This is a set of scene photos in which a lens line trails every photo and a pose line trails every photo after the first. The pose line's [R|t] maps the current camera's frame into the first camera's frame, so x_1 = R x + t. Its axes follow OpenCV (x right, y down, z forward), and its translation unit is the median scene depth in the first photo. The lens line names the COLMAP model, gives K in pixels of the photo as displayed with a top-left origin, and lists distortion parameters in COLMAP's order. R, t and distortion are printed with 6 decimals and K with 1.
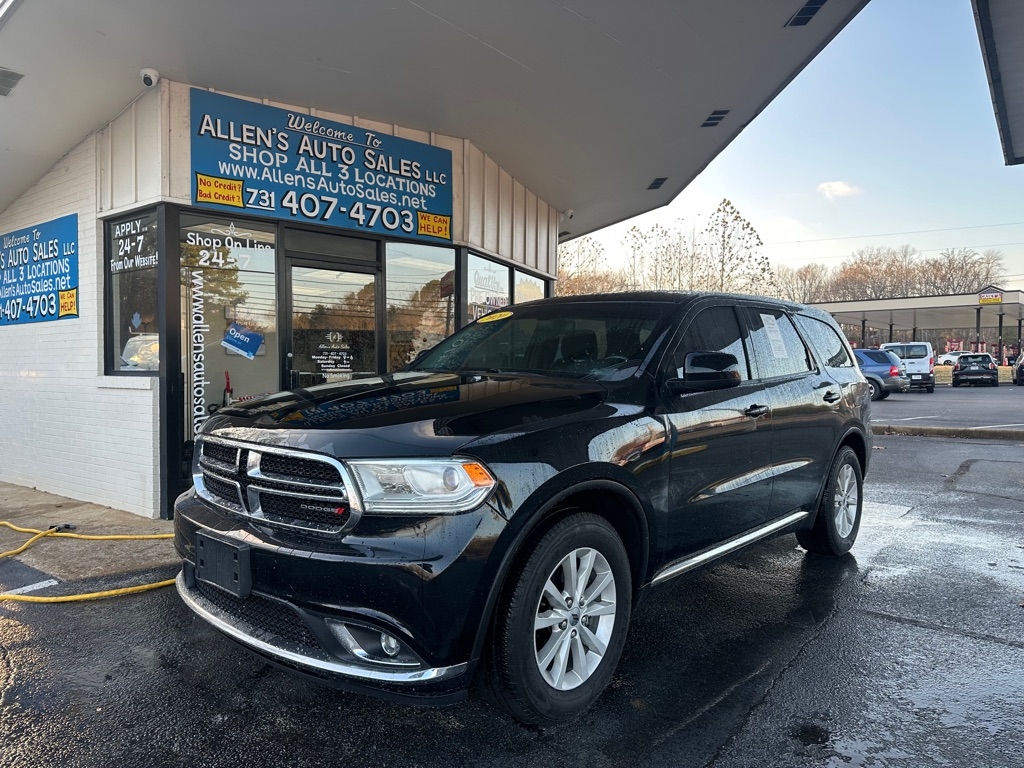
lens RADIAL K [[736.6, 0, 519.0], [0, 736.6, 391.6], [0, 0, 1]] dist [0.021894, -0.032112]
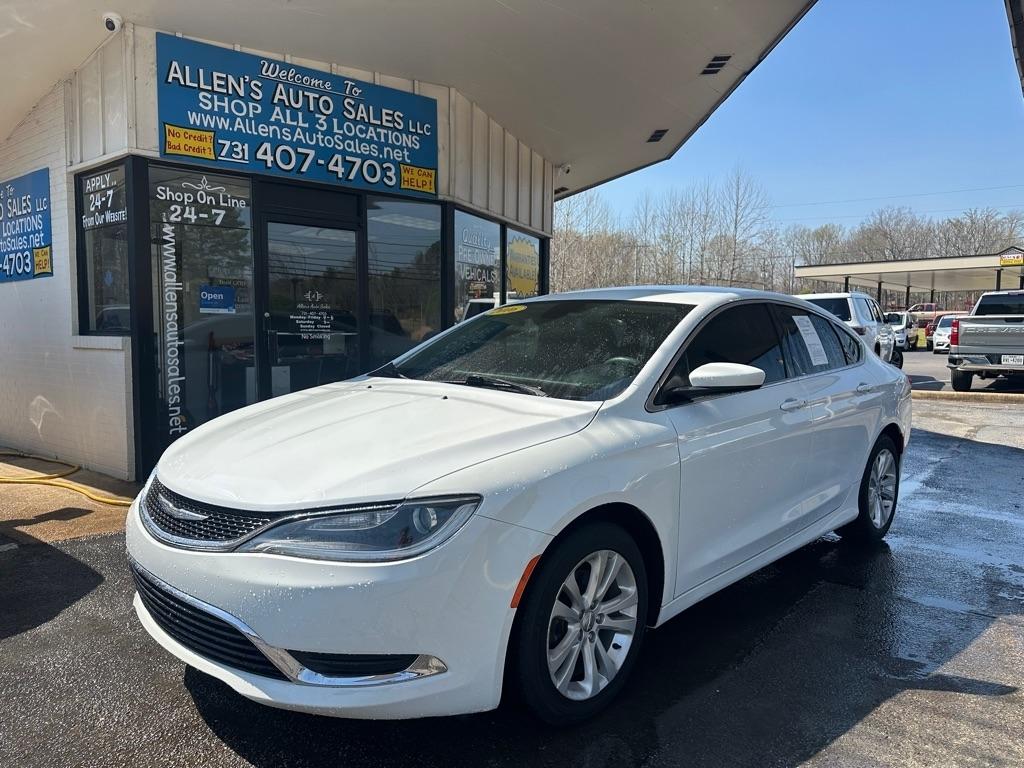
lens RADIAL K [[736.6, 0, 509.7], [0, 736.6, 390.5], [0, 0, 1]] dist [0.021894, -0.032112]
pose [[0.999631, 0.003828, -0.026900, 0.034342], [-0.002505, 0.998793, 0.049053, 0.001967], [0.027056, -0.048967, 0.998434, 0.033878]]
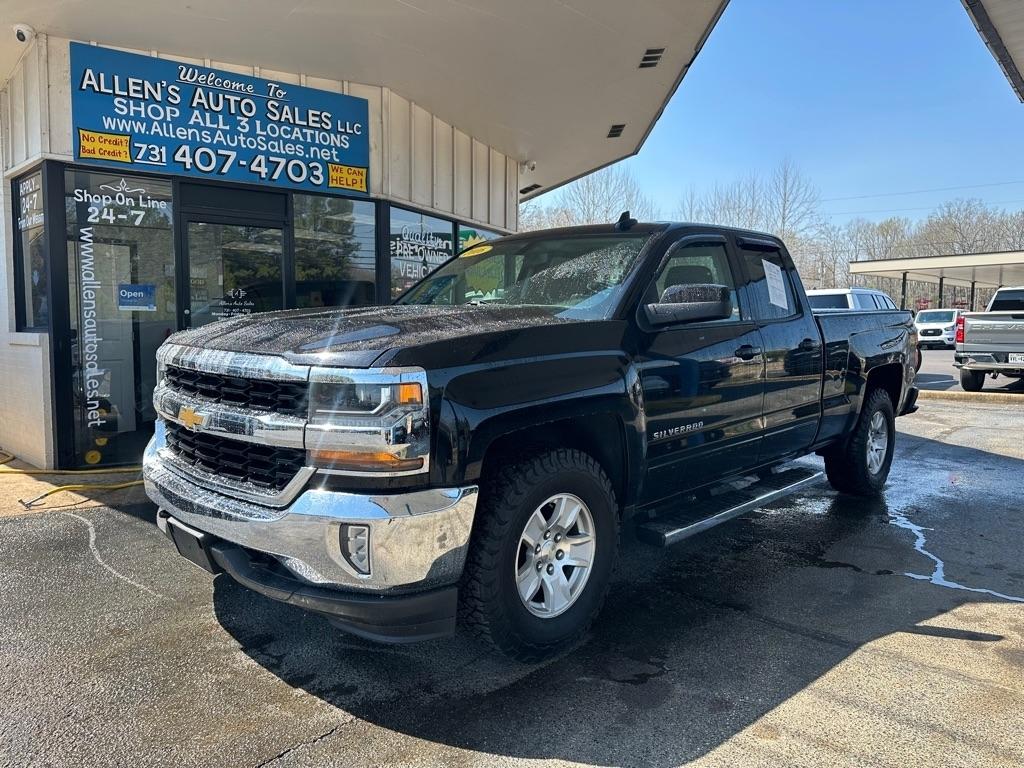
lens RADIAL K [[736.6, 0, 514.0], [0, 736.6, 384.3], [0, 0, 1]] dist [0.021894, -0.032112]
pose [[0.994928, 0.008975, -0.100192, 0.225851], [-0.004527, 0.998998, 0.044534, 0.002151], [0.100491, -0.043855, 0.993971, 0.045450]]
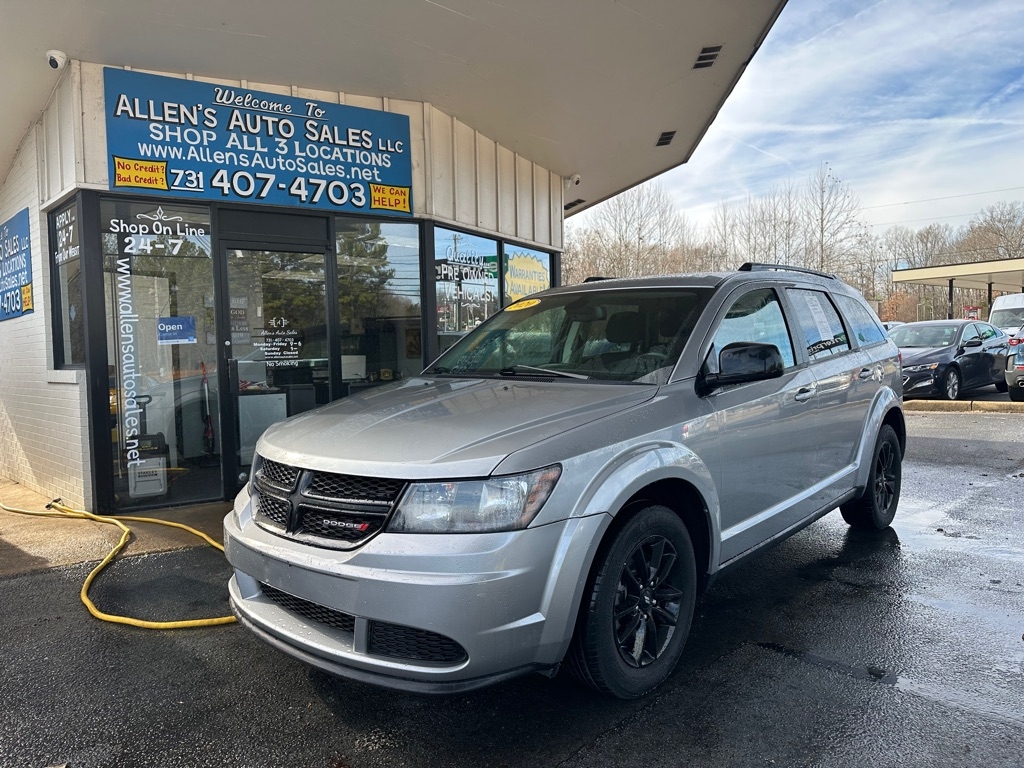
lens RADIAL K [[736.6, 0, 509.7], [0, 736.6, 384.3], [0, 0, 1]] dist [0.021894, -0.032112]
pose [[0.988282, -0.023514, -0.150815, 0.186848], [0.025942, 0.999563, 0.014154, -0.000356], [0.150417, -0.017900, 0.988461, 0.111012]]
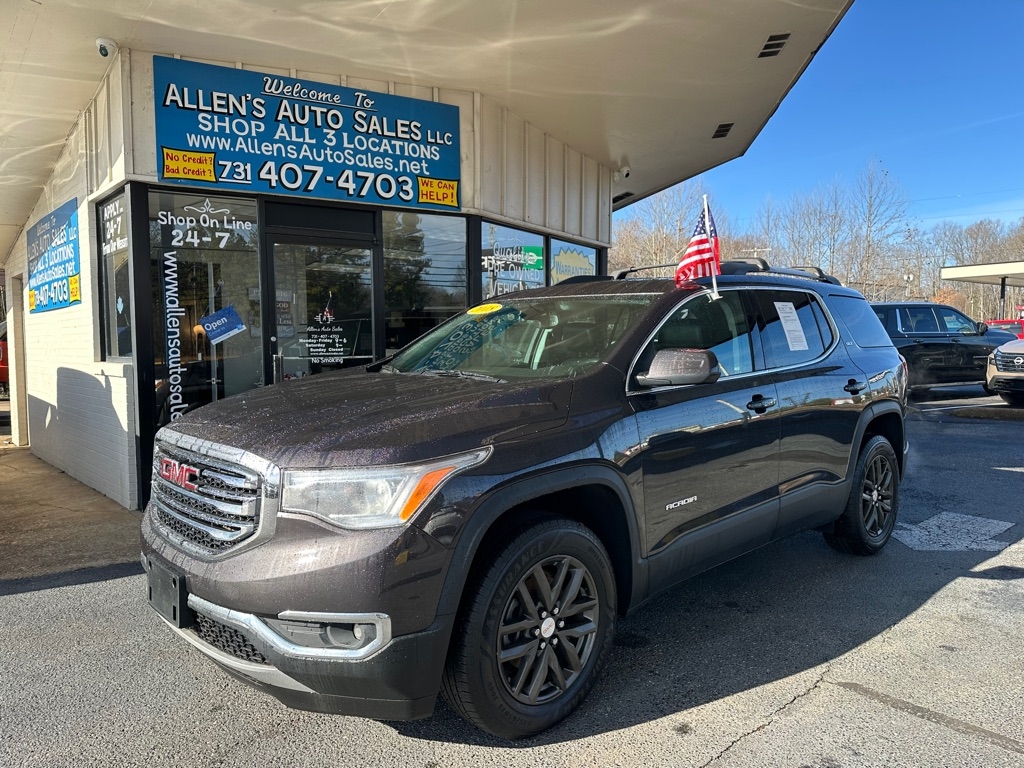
lens RADIAL K [[736.6, 0, 504.9], [0, 736.6, 392.8], [0, 0, 1]] dist [0.021894, -0.032112]
pose [[0.980198, 0.003253, -0.197994, 0.160658], [0.004263, 0.999287, 0.037525, -0.014511], [0.197974, -0.037626, 0.979485, 0.135119]]
